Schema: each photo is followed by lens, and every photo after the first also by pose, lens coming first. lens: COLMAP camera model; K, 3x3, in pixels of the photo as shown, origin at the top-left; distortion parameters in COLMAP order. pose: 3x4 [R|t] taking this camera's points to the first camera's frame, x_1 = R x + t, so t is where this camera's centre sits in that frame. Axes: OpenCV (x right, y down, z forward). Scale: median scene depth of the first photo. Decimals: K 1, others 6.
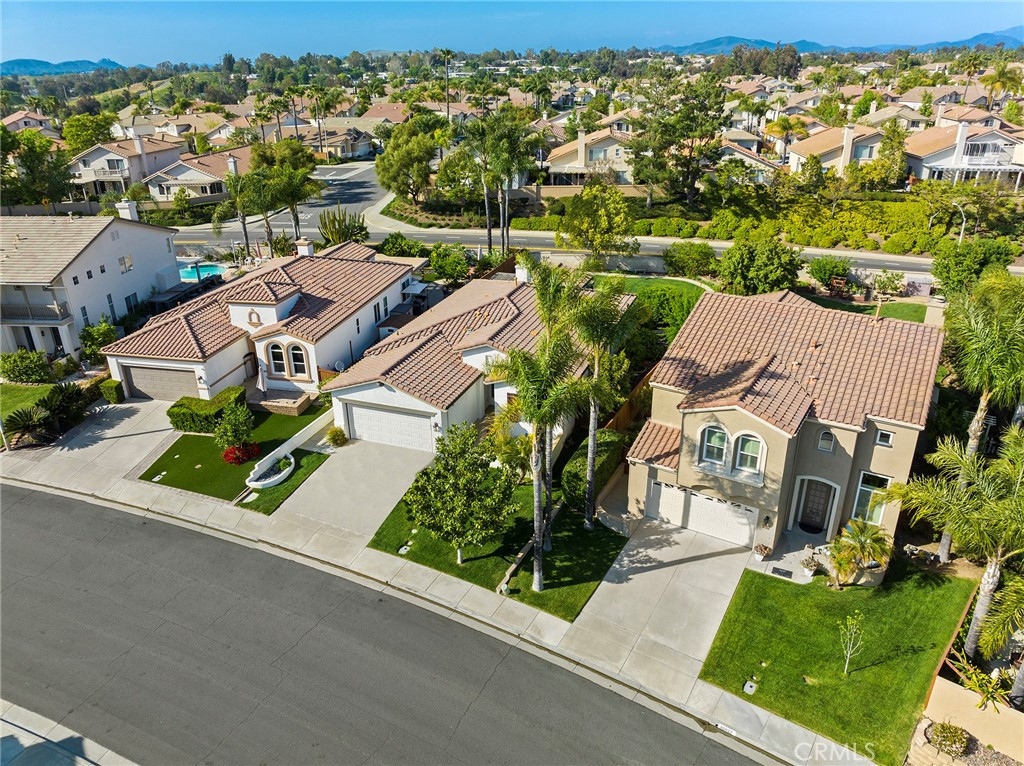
lens RADIAL K [[723.9, 0, 513.0], [0, 723.9, 382.9], [0, 0, 1]] dist [-0.038094, -0.002150]
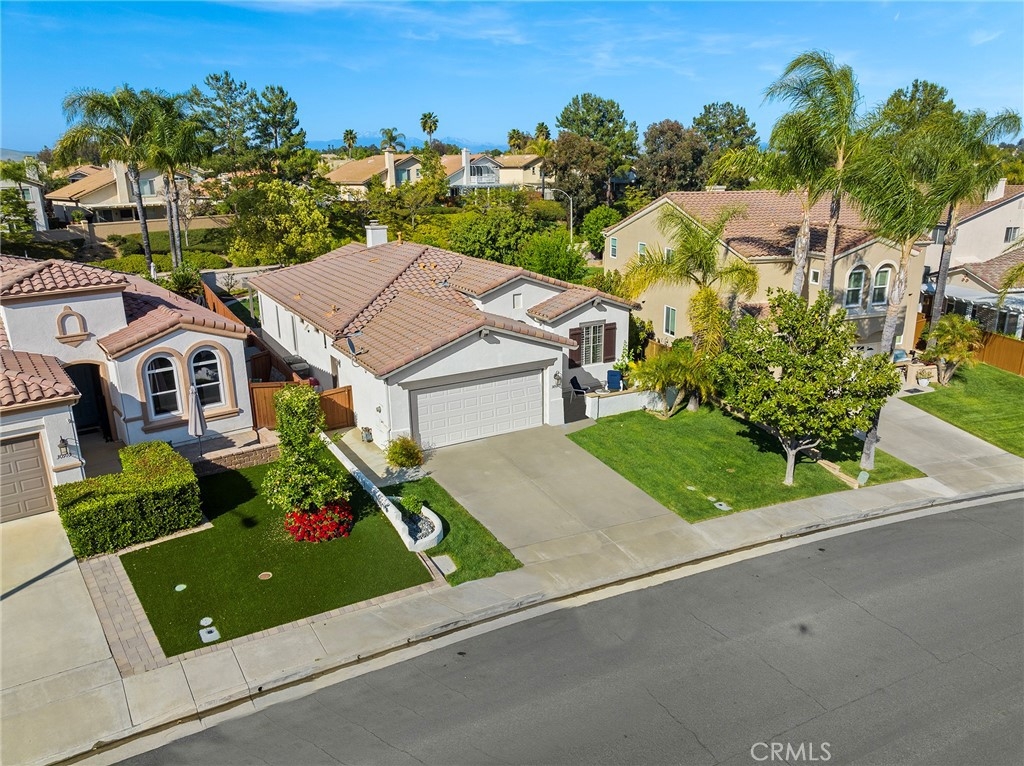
lens RADIAL K [[723.9, 0, 514.0], [0, 723.9, 383.0], [0, 0, 1]] dist [-0.038094, -0.002150]
pose [[0.638813, -0.212276, 0.739498, -0.547298], [0.312944, 0.949769, 0.002299, 0.042203], [-0.702840, 0.229953, 0.673155, 0.474259]]
